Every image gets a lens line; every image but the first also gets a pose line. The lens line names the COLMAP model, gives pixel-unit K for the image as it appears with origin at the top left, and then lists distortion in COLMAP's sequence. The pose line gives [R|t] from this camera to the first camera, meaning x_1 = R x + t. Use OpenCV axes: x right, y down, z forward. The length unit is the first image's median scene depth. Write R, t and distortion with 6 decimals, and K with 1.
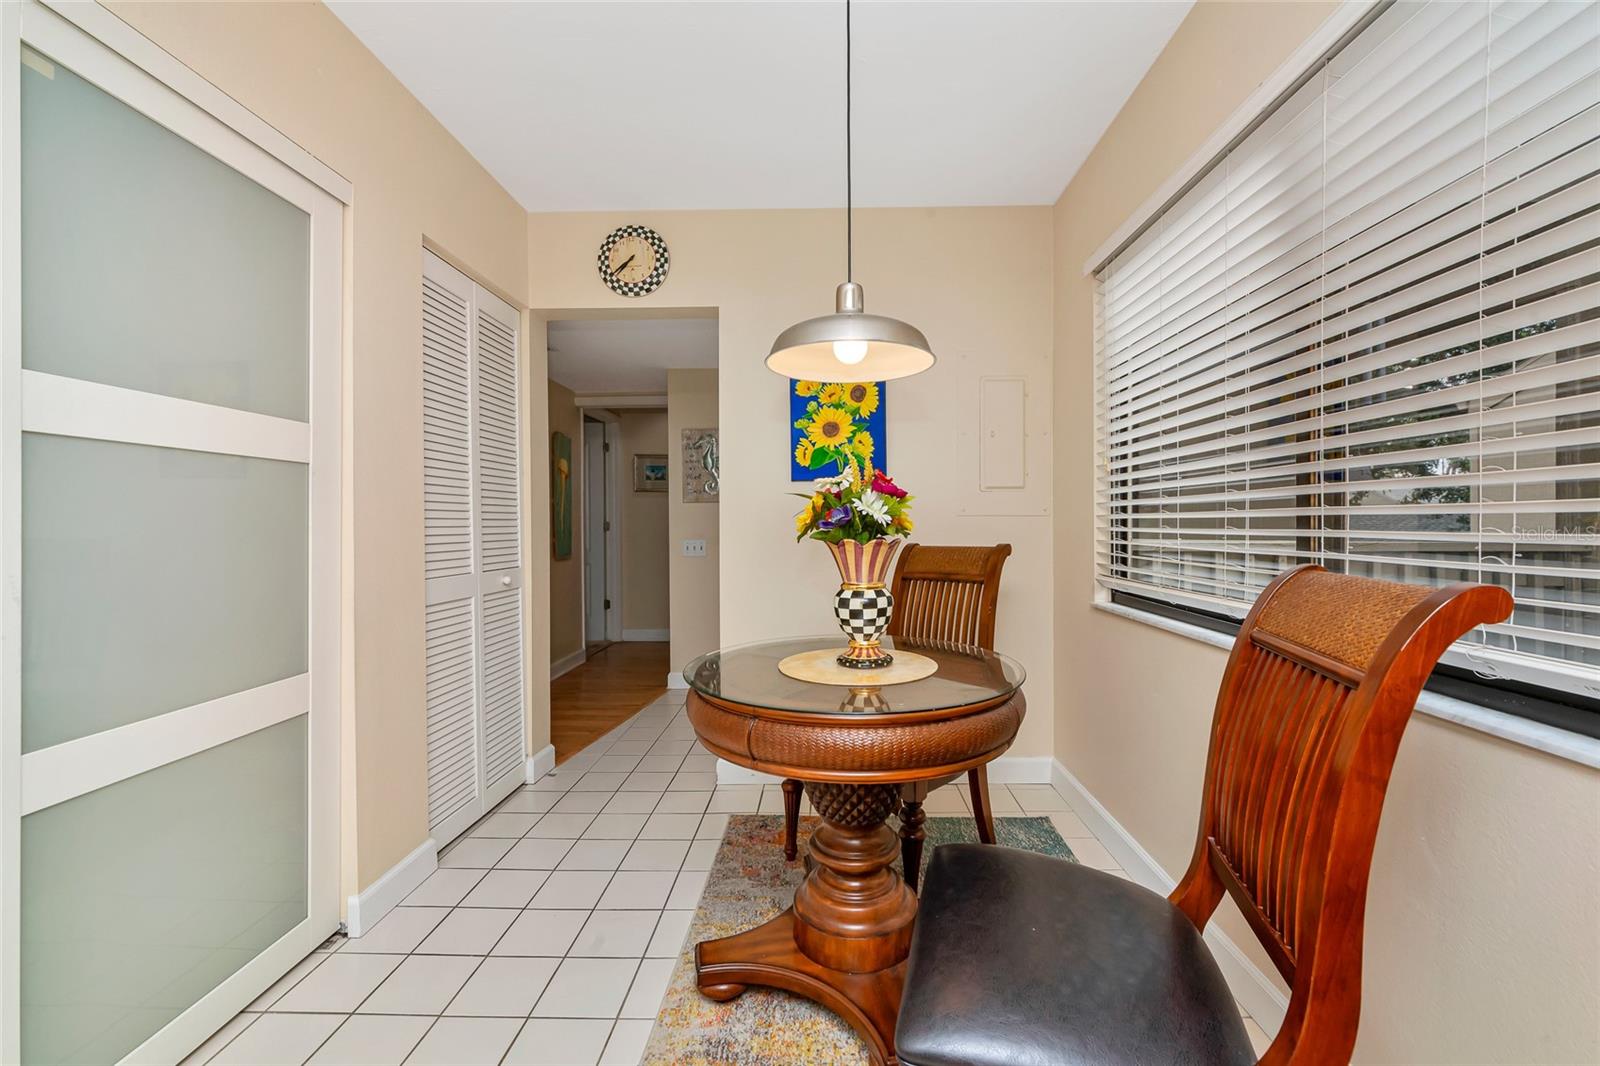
lens RADIAL K [[645.5, 0, 808.6], [0, 645.5, 526.4], [0, 0, 1]] dist [-0.000393, 0.000019]
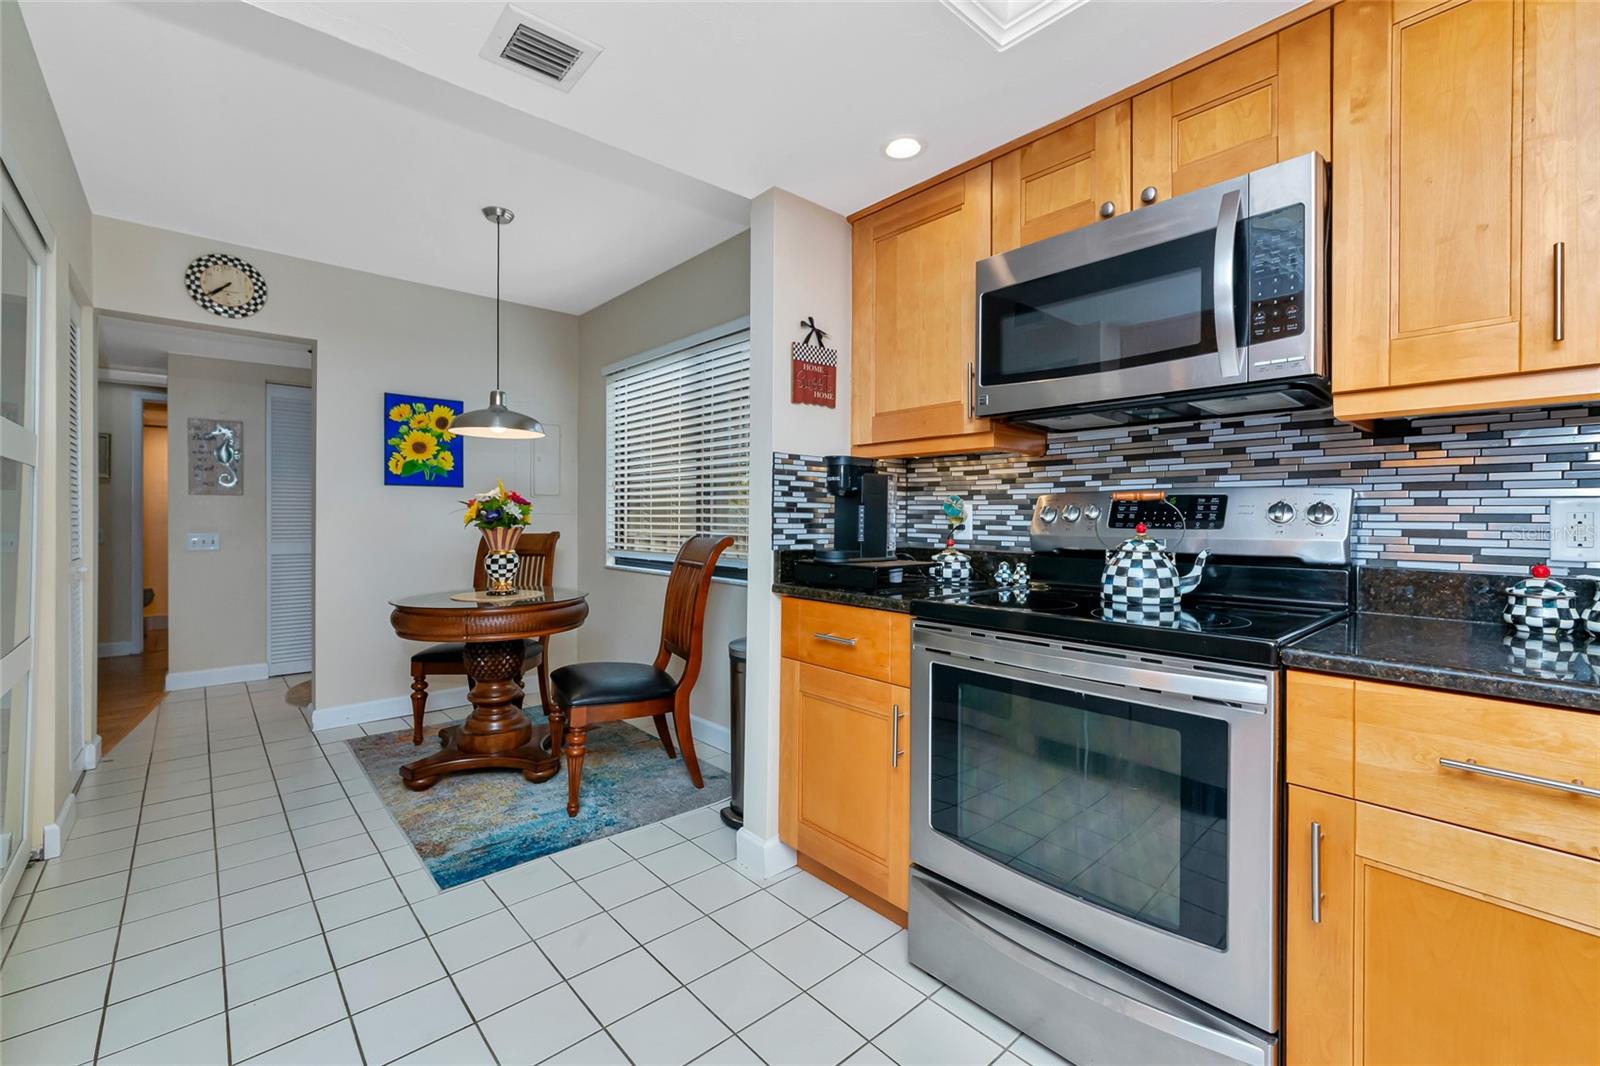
lens RADIAL K [[683.8, 0, 805.1], [0, 683.8, 519.1], [0, 0, 1]] dist [0.001605, 0.000247]
pose [[0.723861, 0.006229, 0.689918, -0.366544], [-0.004459, 0.999981, -0.004350, 0.000517], [-0.689932, 0.000073, 0.723874, -0.582404]]
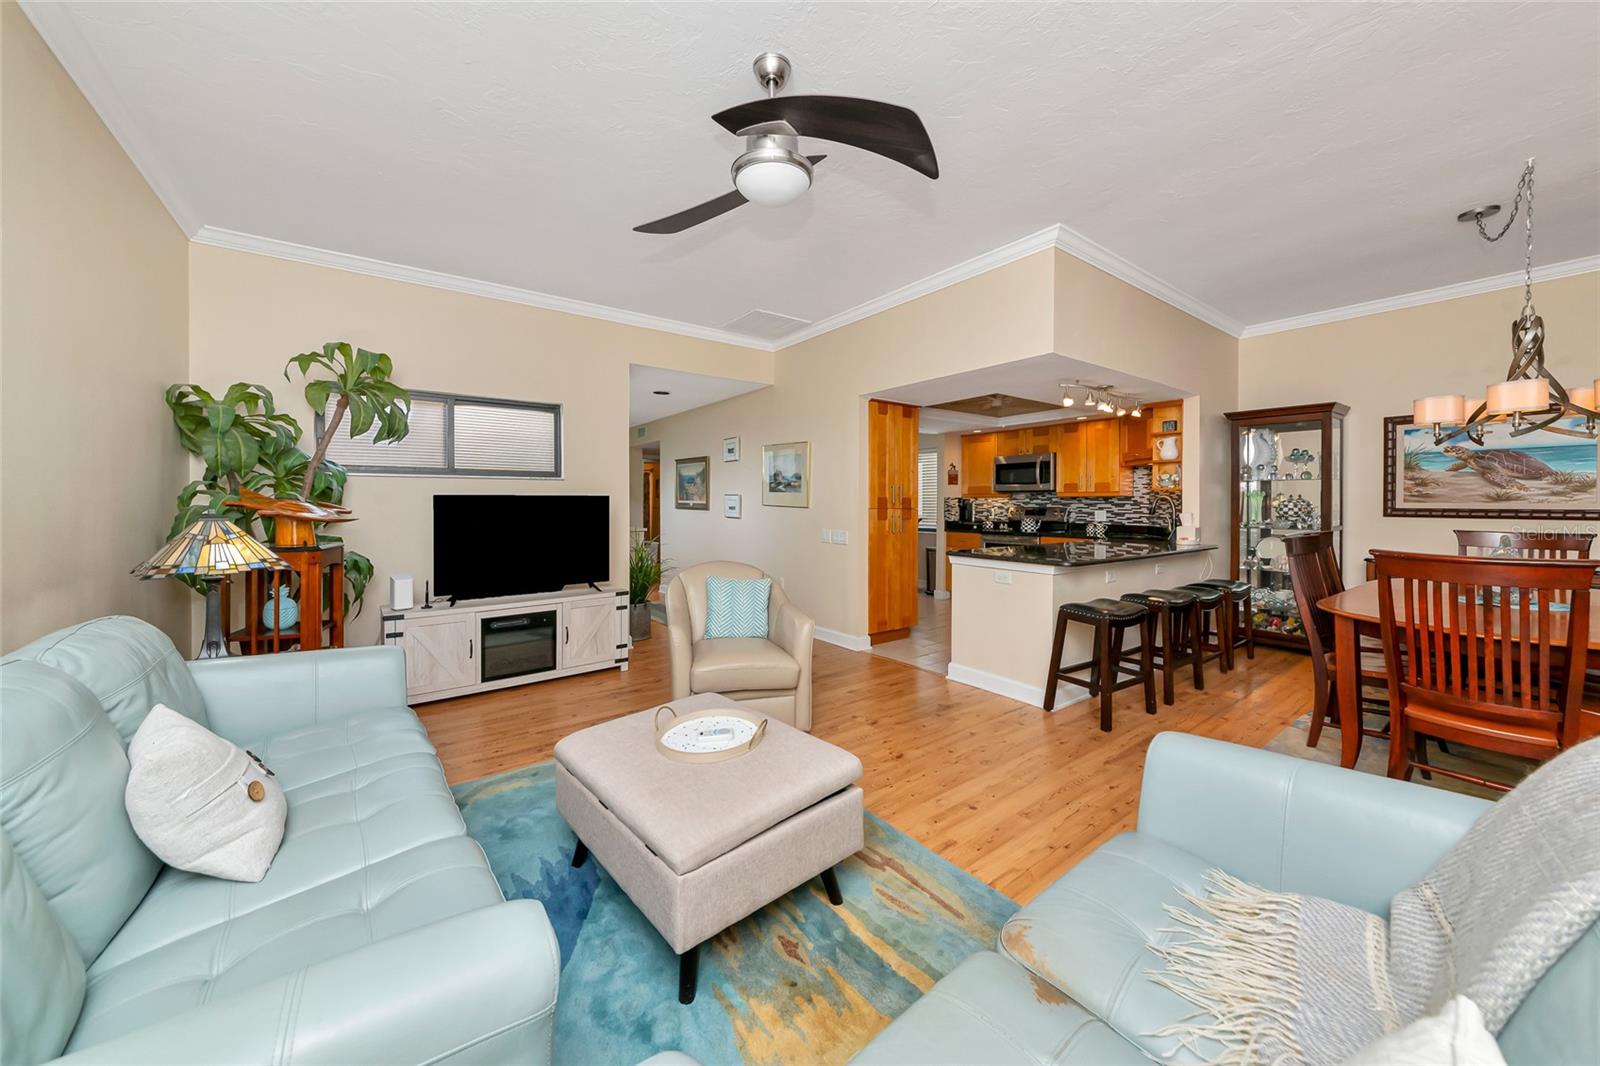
lens RADIAL K [[568.2, 0, 799.3], [0, 568.2, 504.2], [0, 0, 1]] dist [0.000195, 0.000017]
pose [[0.784597, -0.000158, 0.620005, -2.547849], [0.003185, 0.999988, -0.003776, -0.049247], [-0.619997, 0.004937, 0.784588, -1.990517]]
